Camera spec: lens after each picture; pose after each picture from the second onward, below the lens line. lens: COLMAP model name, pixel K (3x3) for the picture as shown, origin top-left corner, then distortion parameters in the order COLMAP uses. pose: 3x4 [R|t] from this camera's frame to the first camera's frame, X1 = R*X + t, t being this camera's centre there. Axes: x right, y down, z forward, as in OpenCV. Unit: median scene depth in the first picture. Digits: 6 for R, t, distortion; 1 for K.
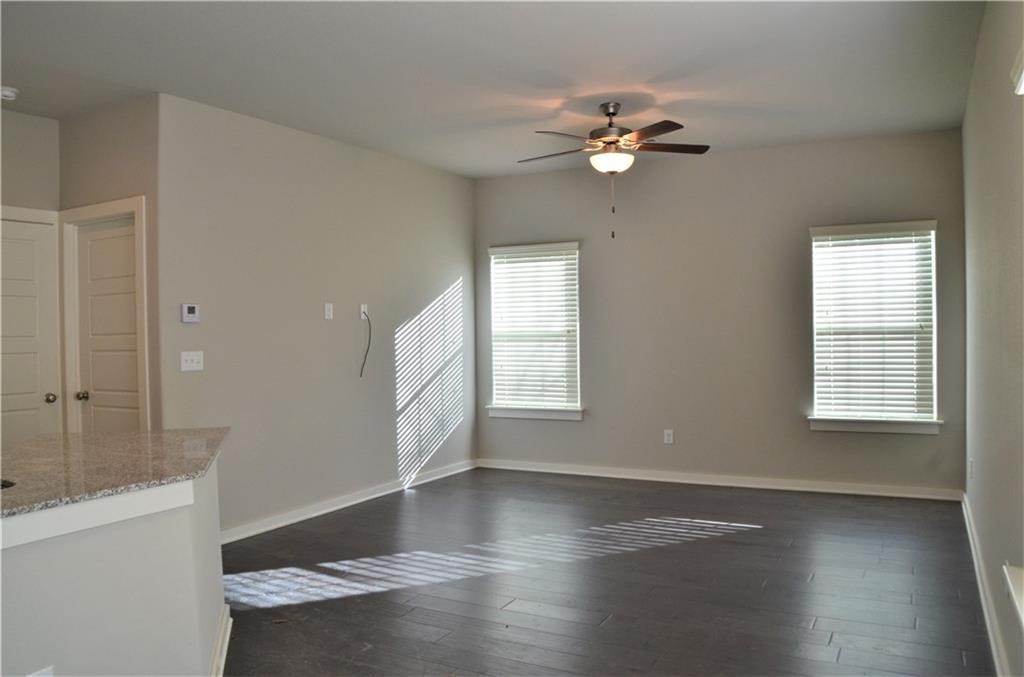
lens RADIAL K [[795.3, 0, 495.9], [0, 795.3, 341.3], [0, 0, 1]] dist [-0.171919, 0.115356]
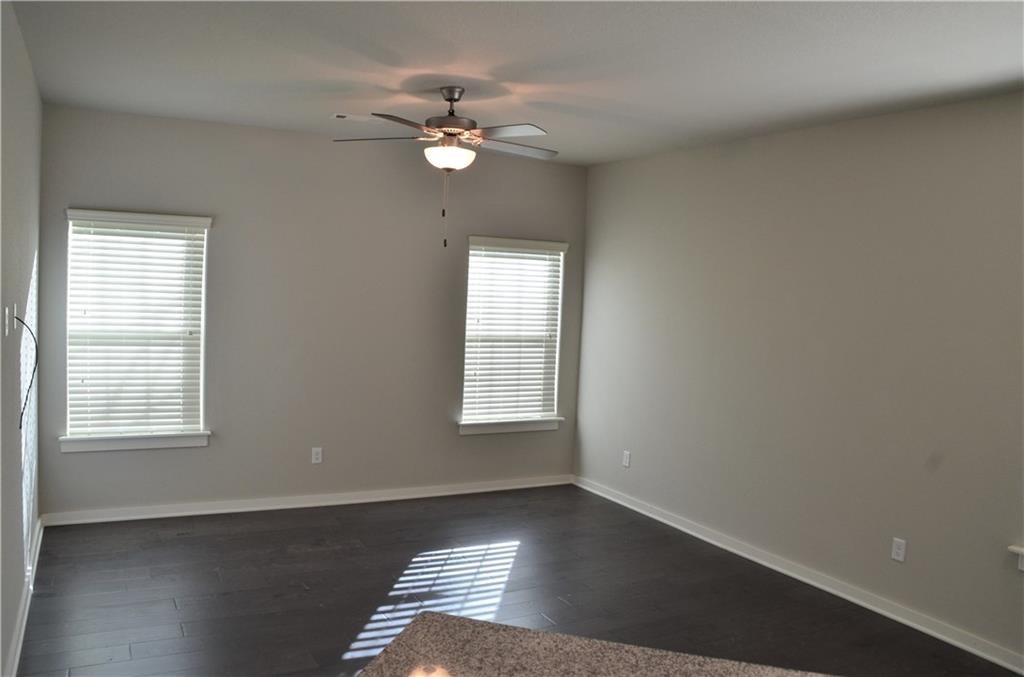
lens RADIAL K [[795.3, 0, 495.9], [0, 795.3, 341.3], [0, 0, 1]] dist [-0.171919, 0.115356]
pose [[0.539428, -0.018207, 0.841835, -0.450523], [-0.037731, 0.998239, 0.045767, -0.058817], [-0.841186, -0.056451, 0.537791, 0.407782]]
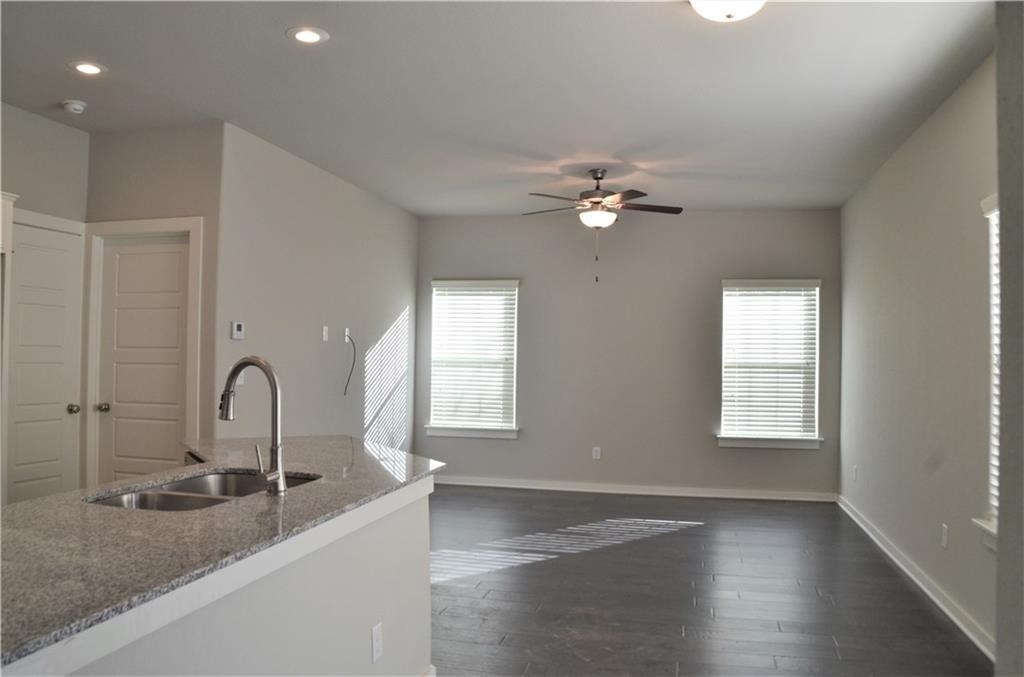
lens RADIAL K [[795.3, 0, 495.9], [0, 795.3, 341.3], [0, 0, 1]] dist [-0.171919, 0.115356]
pose [[0.964196, 0.036369, 0.262685, -0.257593], [-0.026727, 0.998835, -0.040187, 0.009117], [-0.263840, 0.031727, 0.964044, -0.091912]]
